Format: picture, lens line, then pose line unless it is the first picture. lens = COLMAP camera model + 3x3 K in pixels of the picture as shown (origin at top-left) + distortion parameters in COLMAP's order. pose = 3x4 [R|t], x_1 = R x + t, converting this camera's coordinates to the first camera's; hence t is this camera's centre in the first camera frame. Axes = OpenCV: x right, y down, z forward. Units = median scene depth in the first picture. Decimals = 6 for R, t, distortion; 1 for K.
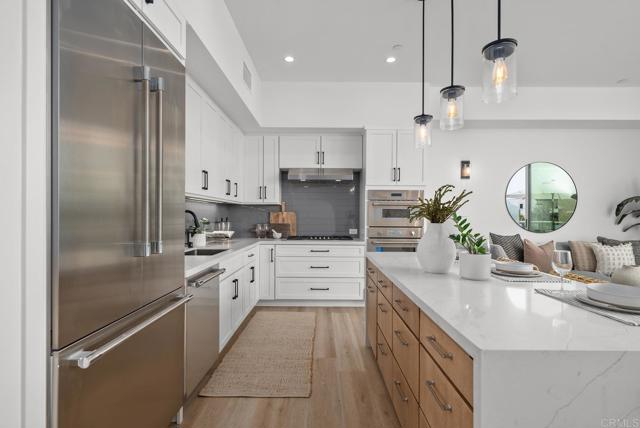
lens RADIAL K [[316.5, 0, 320.0], [0, 316.5, 214.0], [0, 0, 1]] dist [-0.001006, -0.000001]
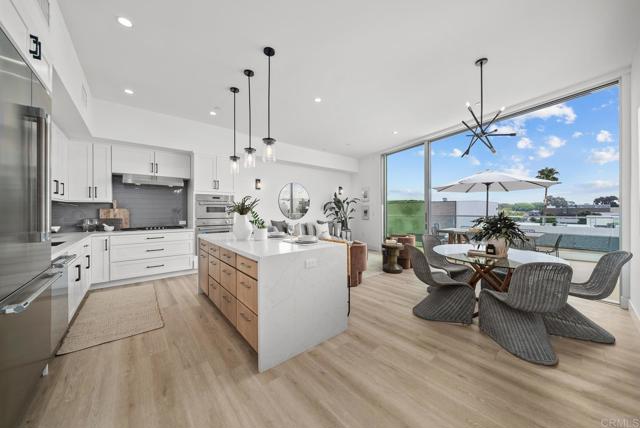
lens RADIAL K [[226.1, 0, 321.7], [0, 226.1, 211.3], [0, 0, 1]] dist [-0.000867, -0.000062]
pose [[0.765612, -0.009020, 0.643239, -0.076457], [0.003256, 0.999943, 0.010146, -0.003172], [-0.643294, -0.005673, 0.765598, -0.187798]]
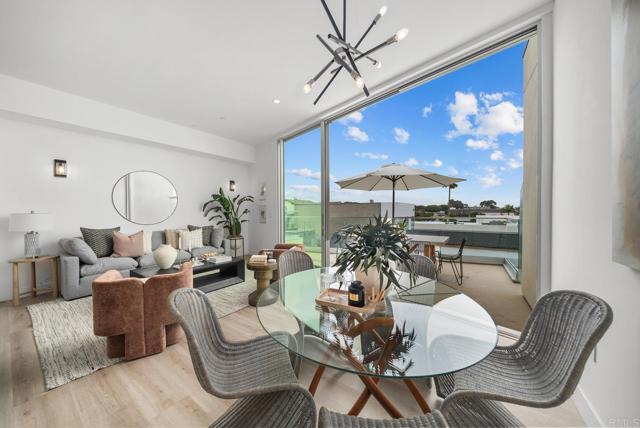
lens RADIAL K [[219.0, 0, 322.0], [0, 219.0, 214.0], [0, 0, 1]] dist [-0.000180, -0.000045]
pose [[0.578058, -0.016833, 0.815822, 0.391745], [0.002049, 0.999814, 0.019177, -0.000540], [-0.815993, -0.009414, 0.577985, -0.142189]]
